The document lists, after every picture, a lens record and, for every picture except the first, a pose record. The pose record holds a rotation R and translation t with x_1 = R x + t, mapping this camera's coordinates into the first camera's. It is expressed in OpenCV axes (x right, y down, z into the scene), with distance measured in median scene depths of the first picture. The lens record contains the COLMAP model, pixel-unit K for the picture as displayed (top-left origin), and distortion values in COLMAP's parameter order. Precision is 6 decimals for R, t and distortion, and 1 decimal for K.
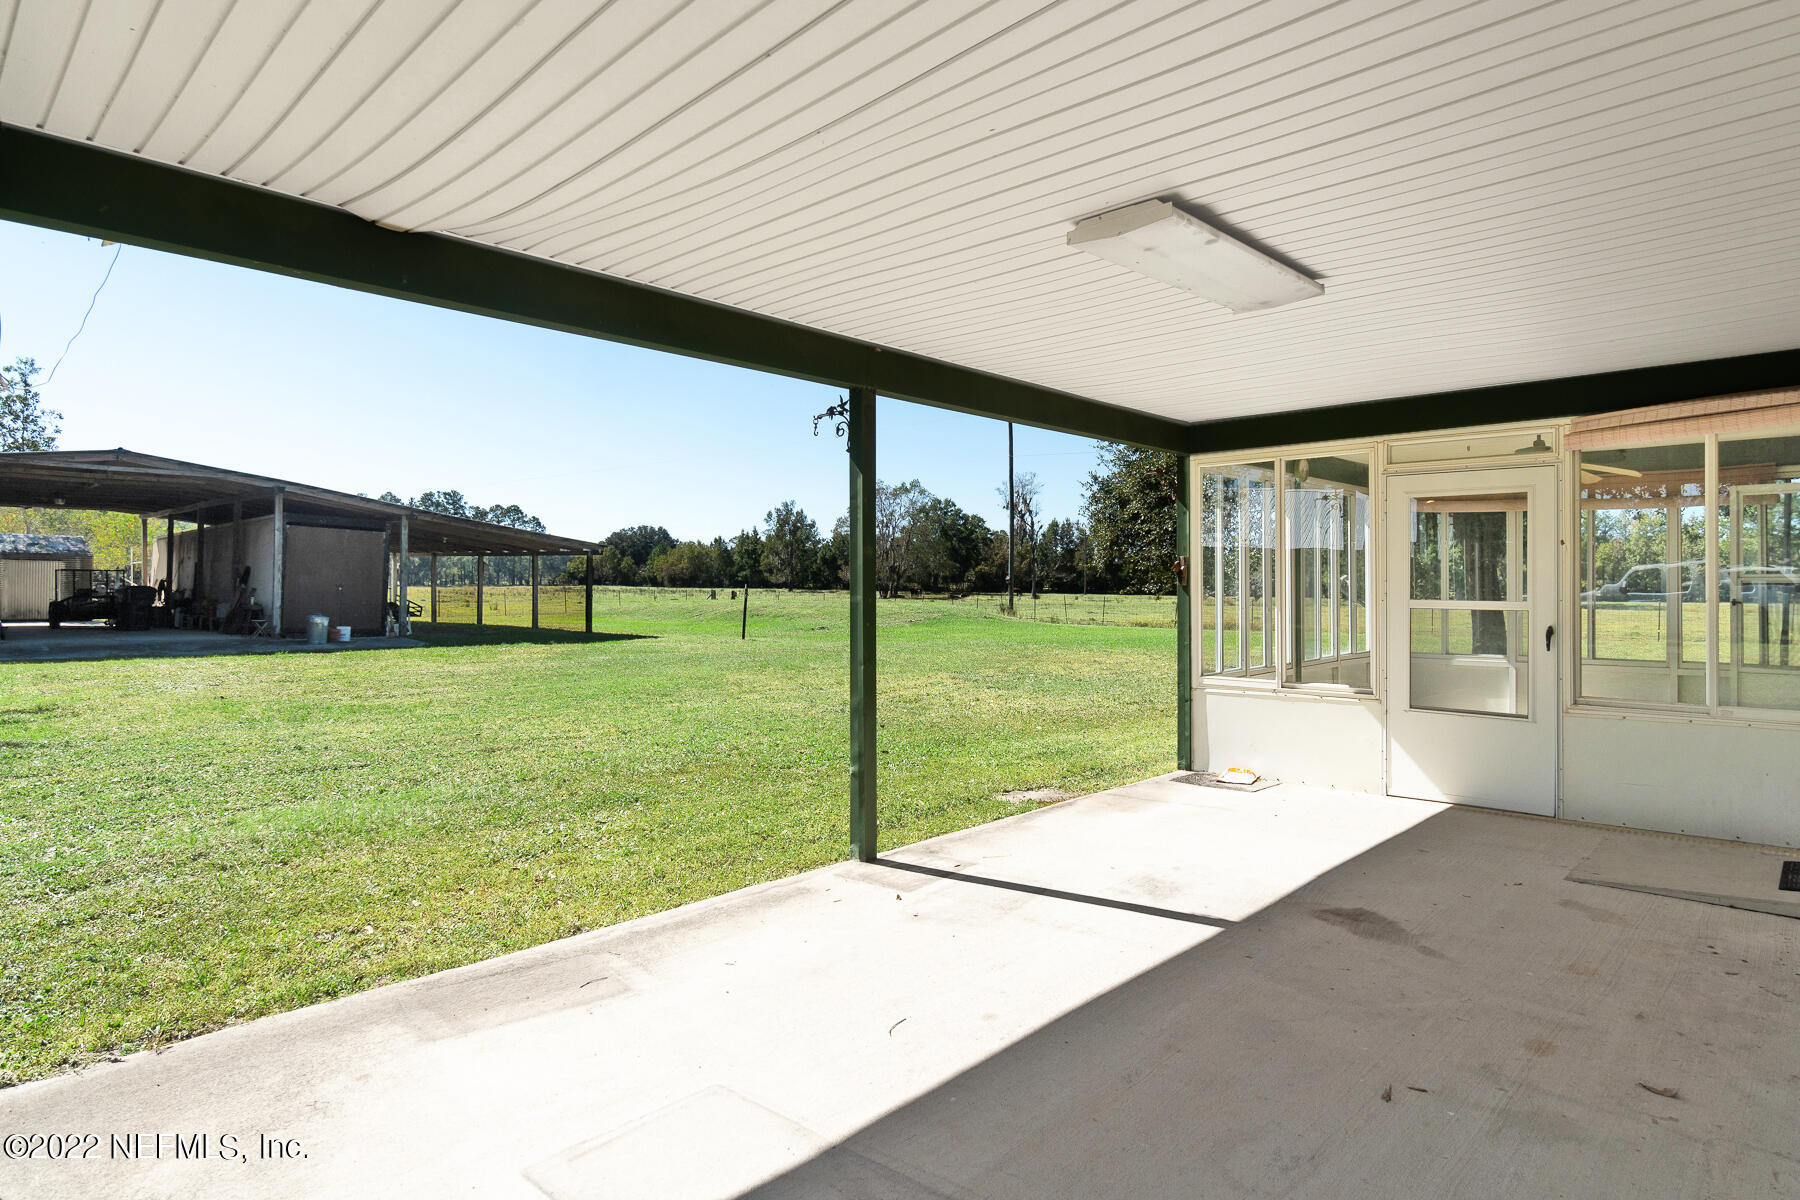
lens RADIAL K [[982.7, 0, 891.0], [0, 982.7, 574.3], [0, 0, 1]] dist [-0.004640, -0.000764]
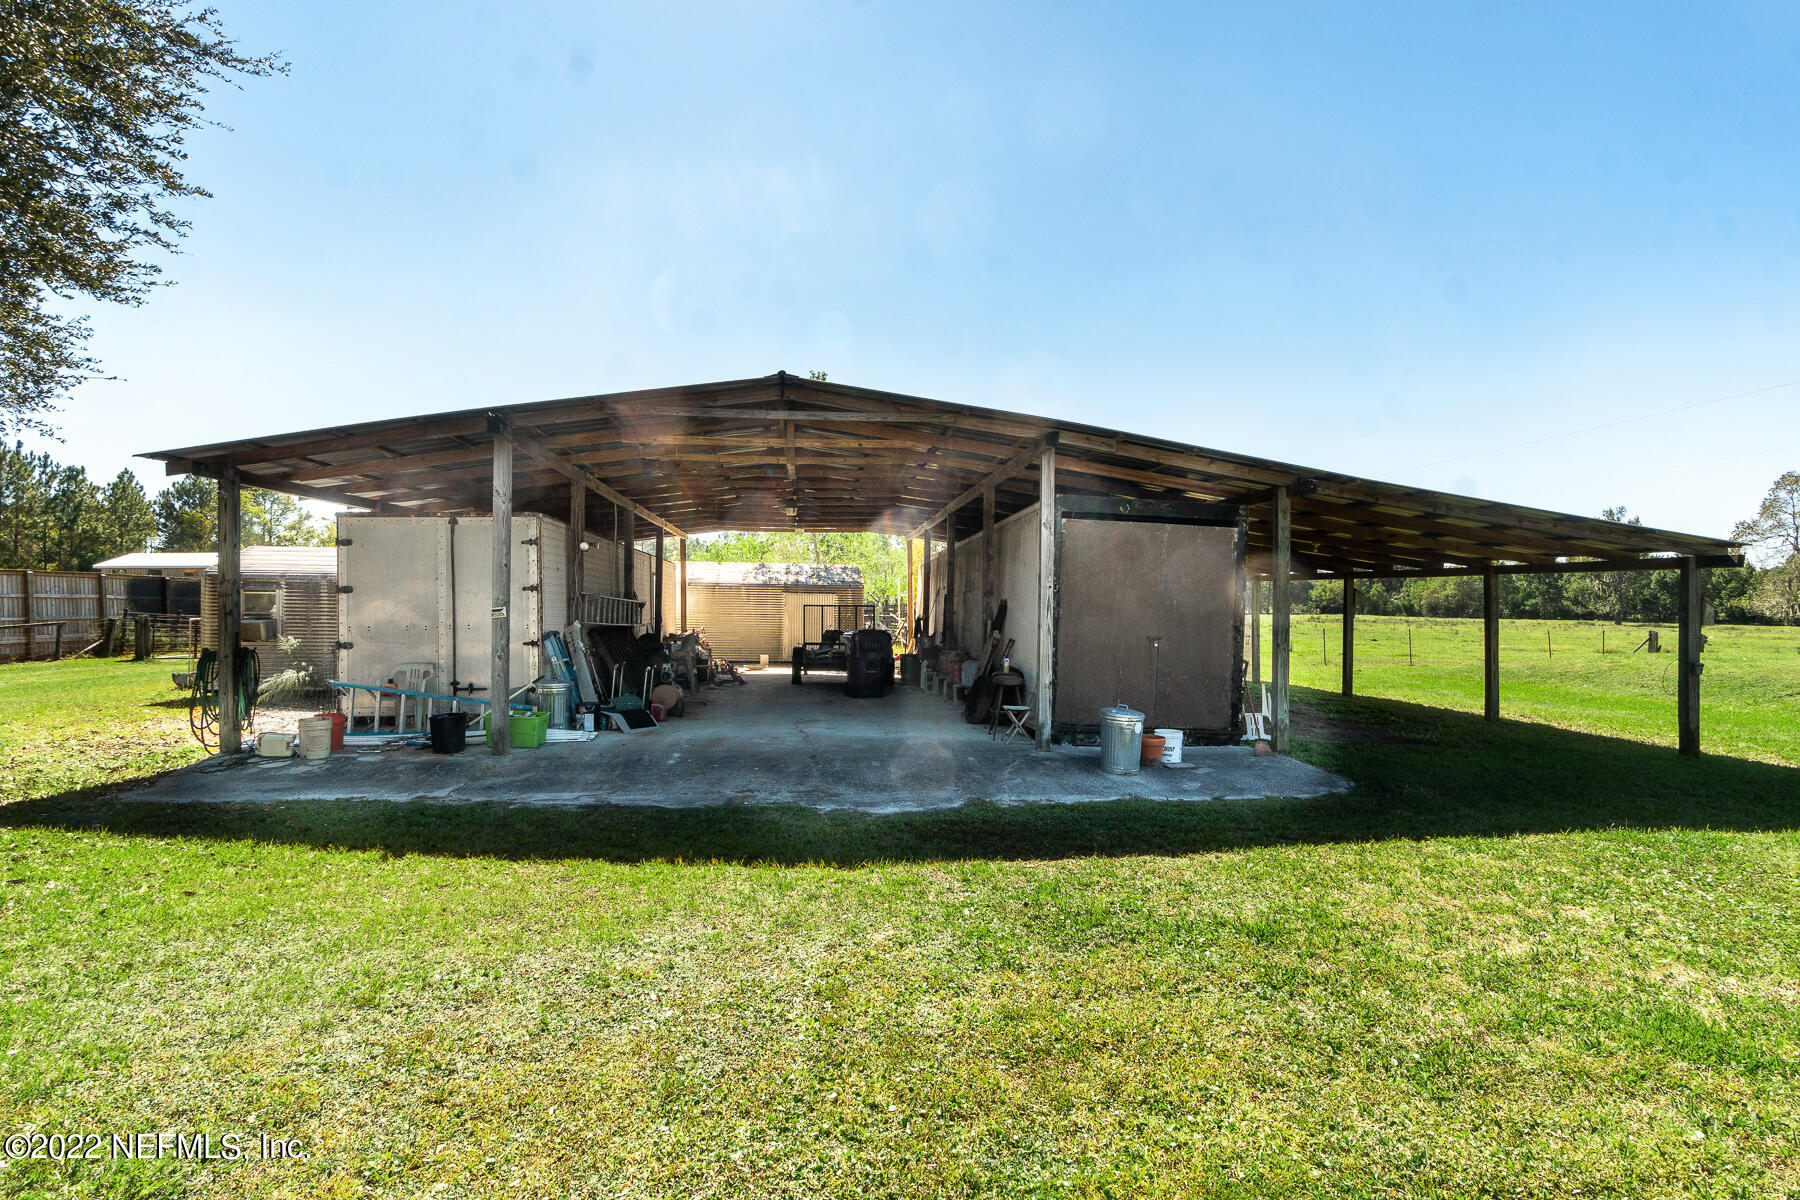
lens RADIAL K [[982.7, 0, 900.6], [0, 982.7, 604.1], [0, 0, 1]] dist [-0.004640, -0.000764]
pose [[0.757820, -0.001589, -0.652462, -0.329842], [0.002414, 0.999997, 0.000369, -0.006544], [0.652460, -0.001855, 0.757821, 0.531432]]
